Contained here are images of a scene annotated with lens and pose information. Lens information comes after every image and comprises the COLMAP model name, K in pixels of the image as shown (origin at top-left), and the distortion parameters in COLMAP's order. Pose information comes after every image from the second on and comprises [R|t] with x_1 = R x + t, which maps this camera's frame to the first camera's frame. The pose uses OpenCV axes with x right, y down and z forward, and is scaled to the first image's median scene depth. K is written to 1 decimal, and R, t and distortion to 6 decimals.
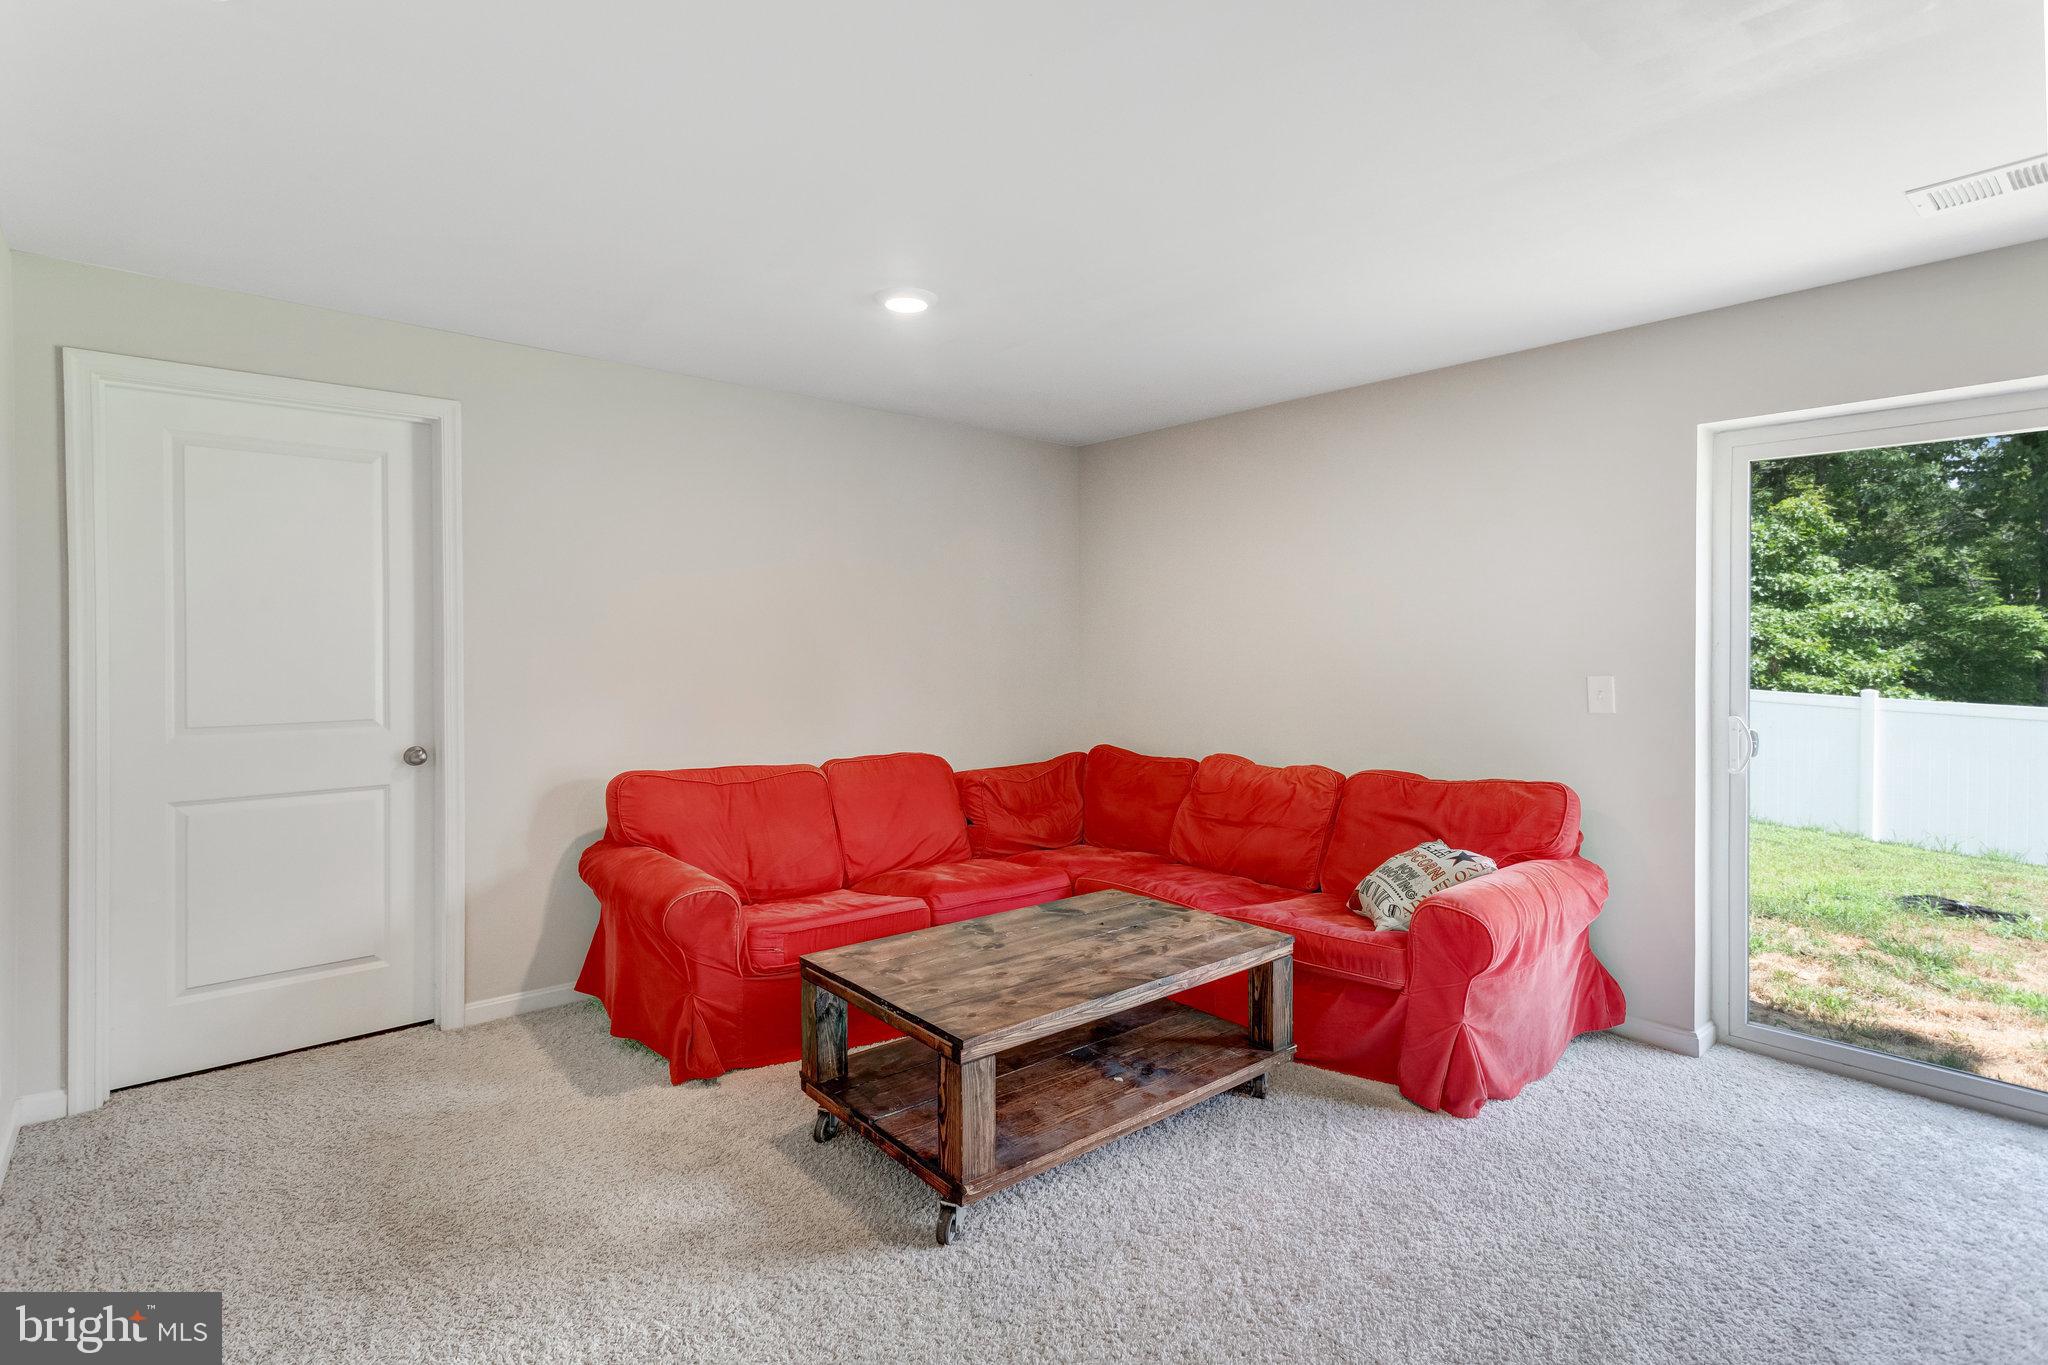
lens RADIAL K [[984.6, 0, 1015.3], [0, 984.6, 643.9], [0, 0, 1]] dist [0.000836, -0.000044]
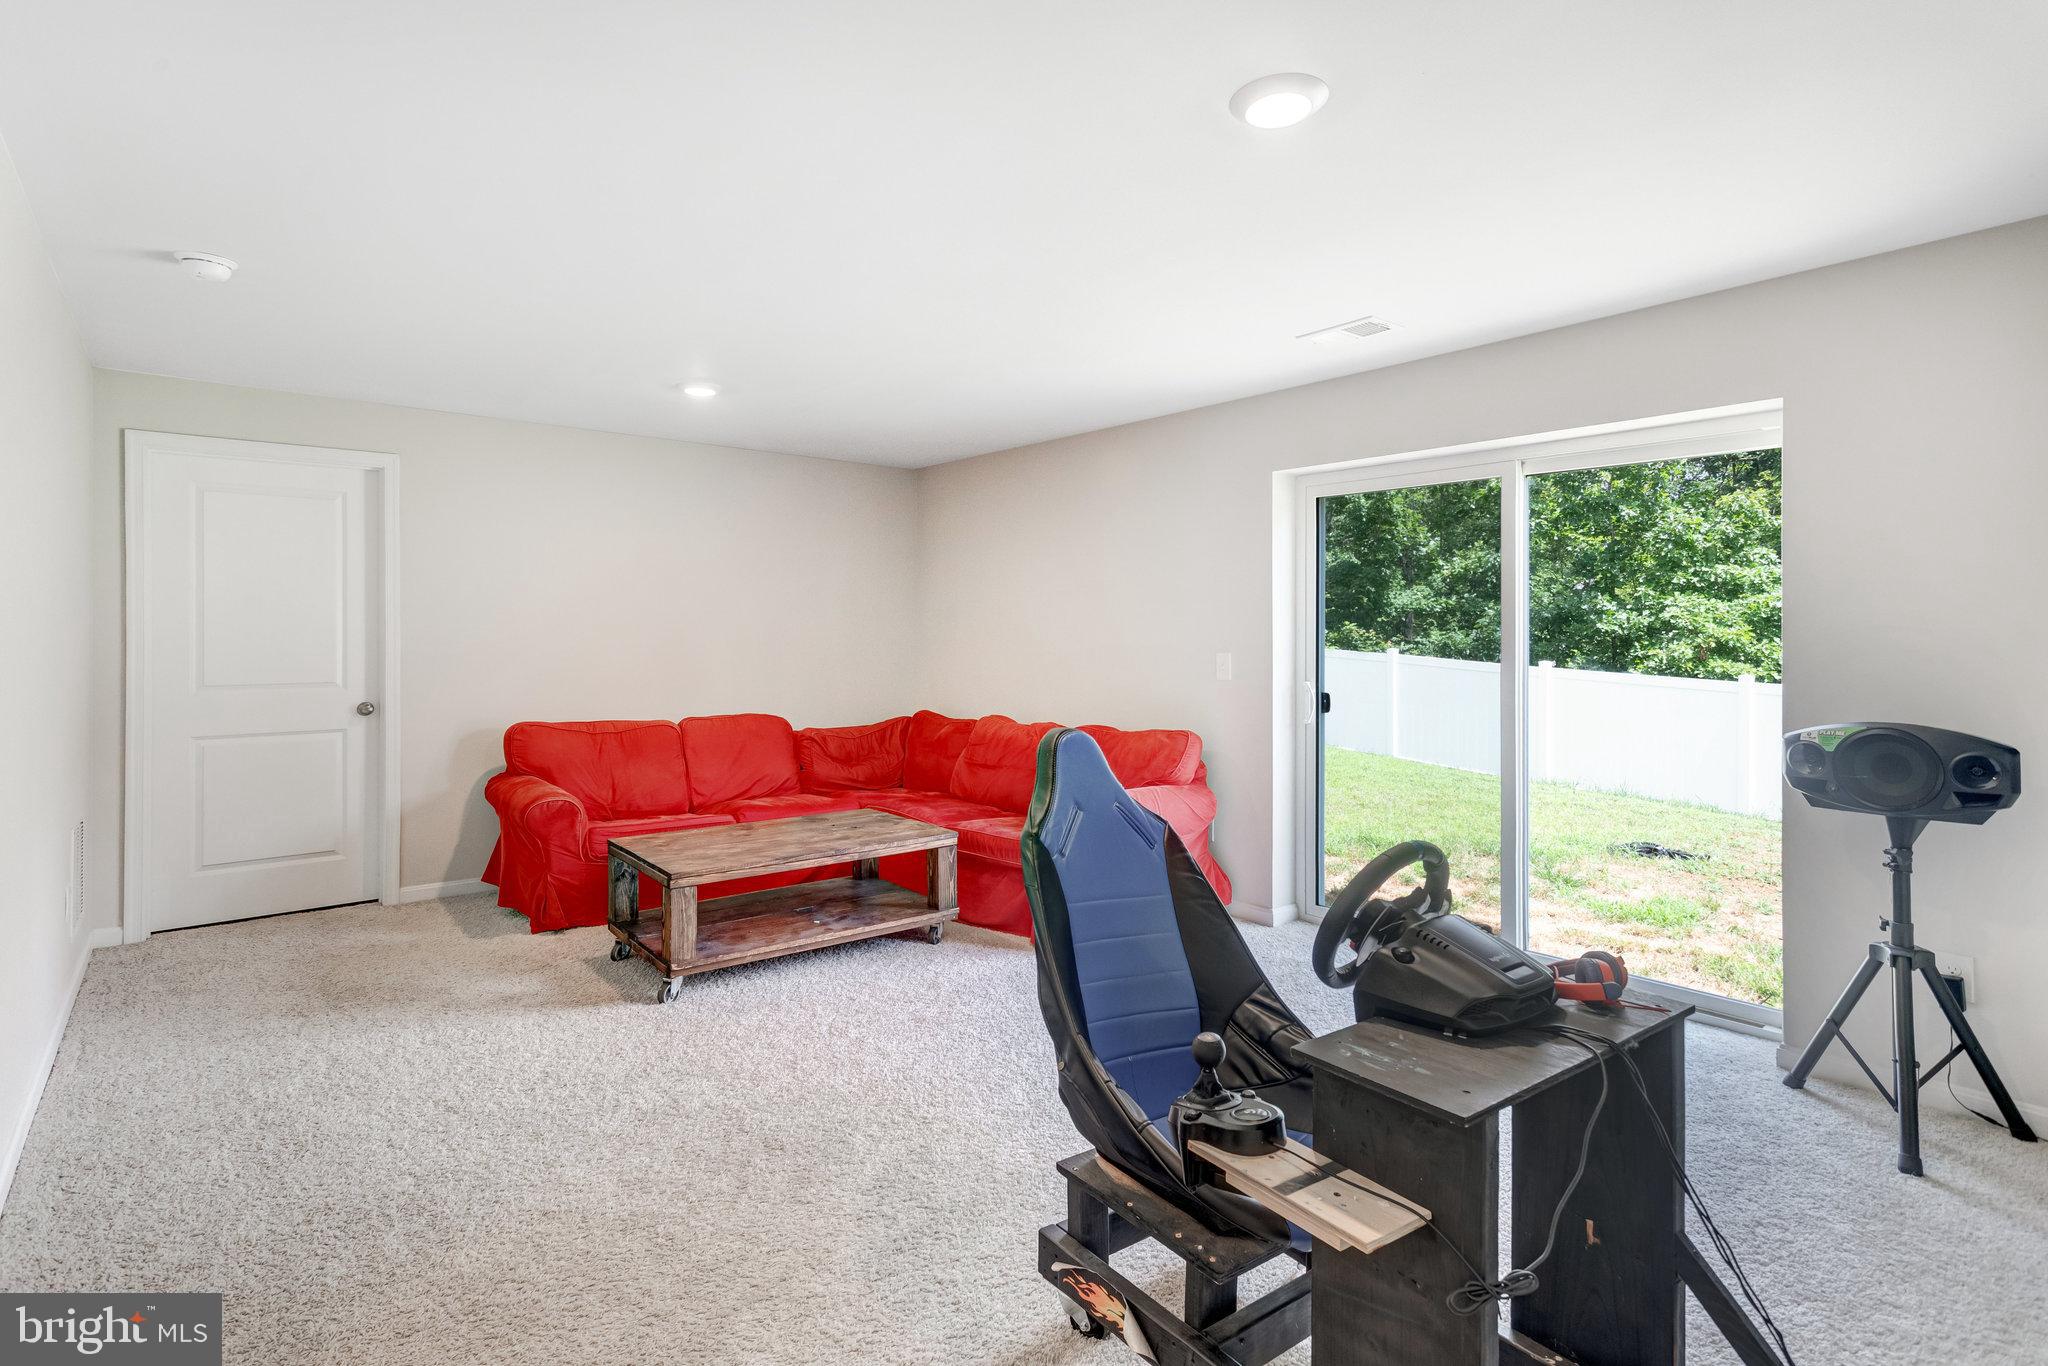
lens RADIAL K [[1084.1, 0, 1091.1], [0, 1084.1, 624.7], [0, 0, 1]] dist [0.000635, -0.001018]
pose [[0.999713, 0.000968, -0.023944, 0.453241], [-0.001166, 0.999965, -0.008233, 0.006132], [0.023935, 0.008258, 0.999679, -0.509559]]
